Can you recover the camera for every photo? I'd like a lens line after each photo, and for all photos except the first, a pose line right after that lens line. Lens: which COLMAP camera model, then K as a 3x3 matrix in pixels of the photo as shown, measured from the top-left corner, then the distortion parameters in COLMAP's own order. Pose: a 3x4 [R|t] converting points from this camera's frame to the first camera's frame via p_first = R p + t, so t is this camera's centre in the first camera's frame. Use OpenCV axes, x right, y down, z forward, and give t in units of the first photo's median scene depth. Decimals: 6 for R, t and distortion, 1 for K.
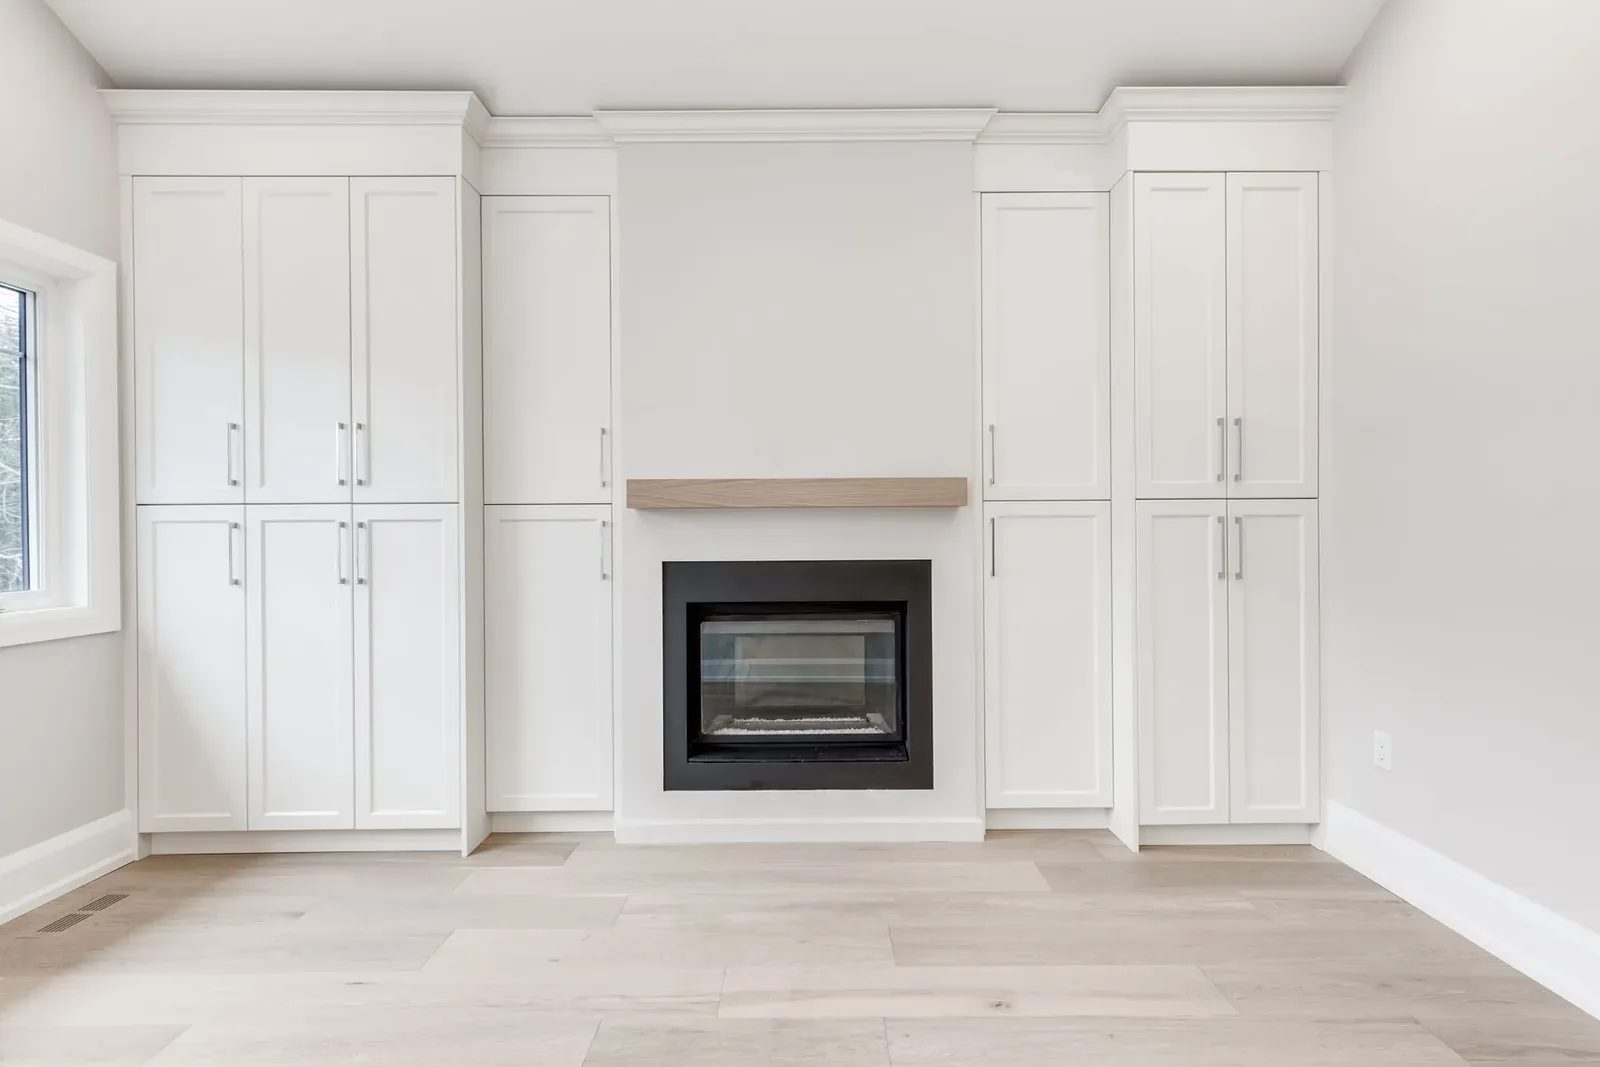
lens RADIAL K [[701.1, 0, 800.1], [0, 701.1, 541.5], [0, 0, 1]] dist [-0.001309, -0.000413]
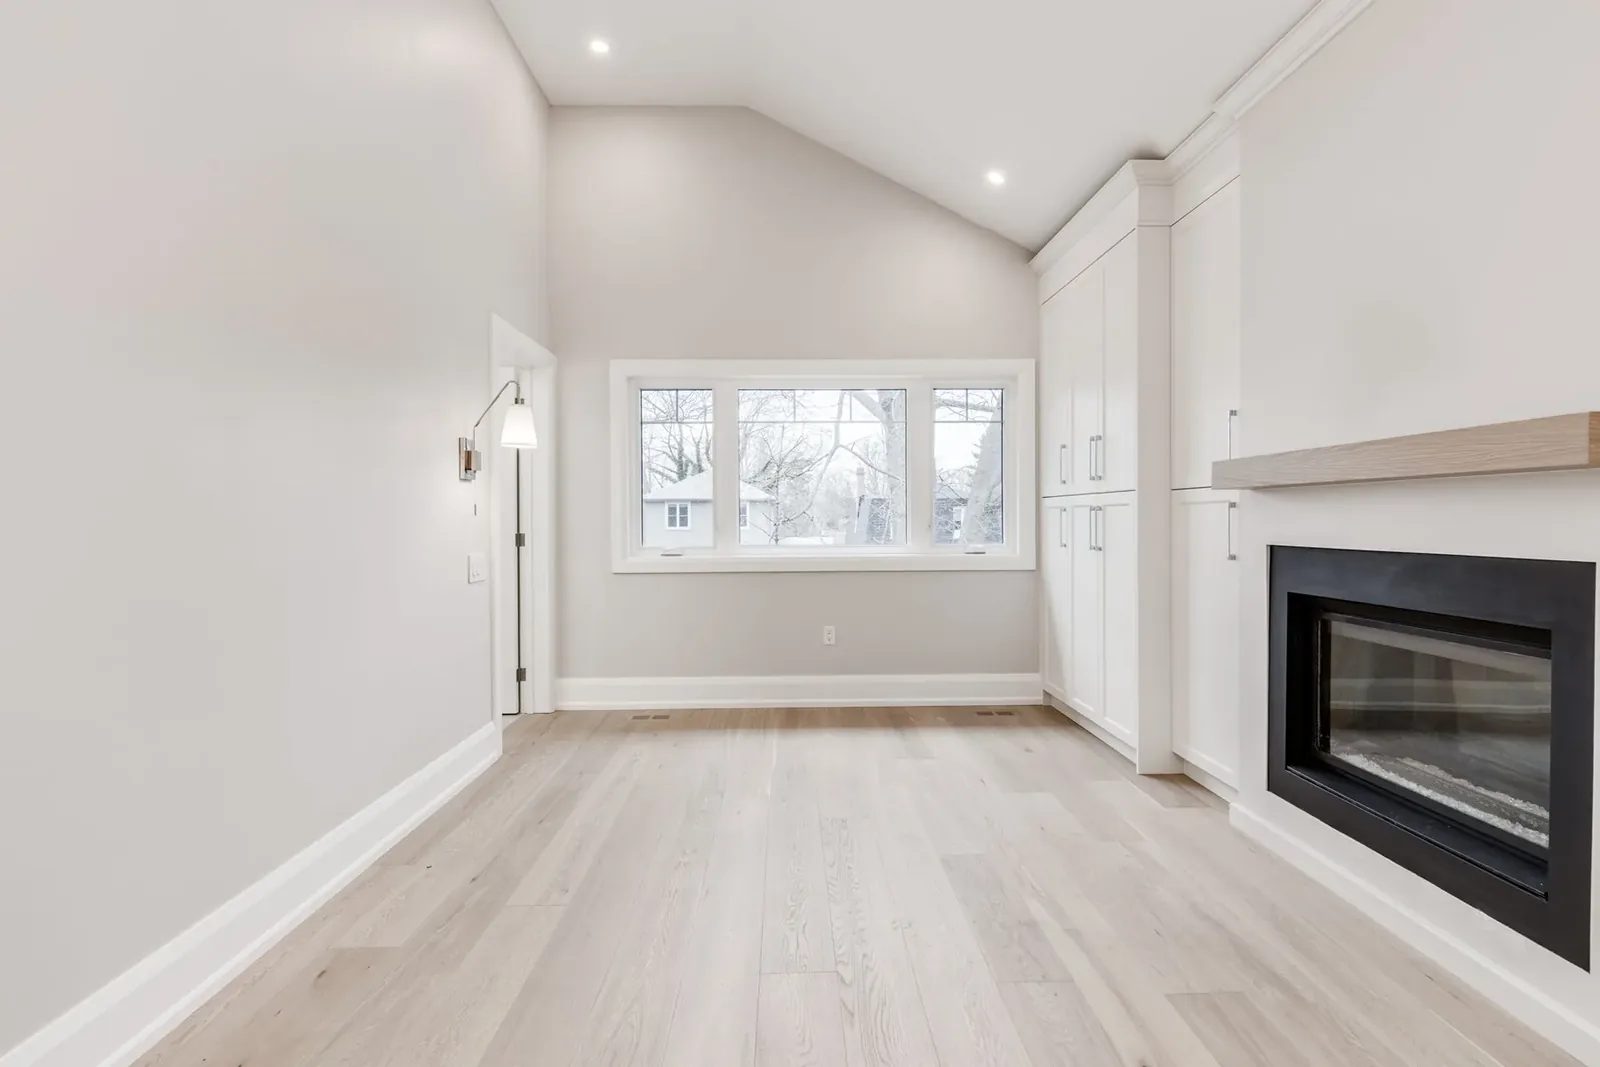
lens RADIAL K [[701.1, 0, 798.3], [0, 701.1, 524.8], [0, 0, 1]] dist [-0.001309, -0.000413]
pose [[0.020334, 0.015753, -0.999669, 0.746617], [0.000352, 0.999876, 0.015764, -0.013011], [0.999793, -0.000672, 0.020326, 0.369388]]
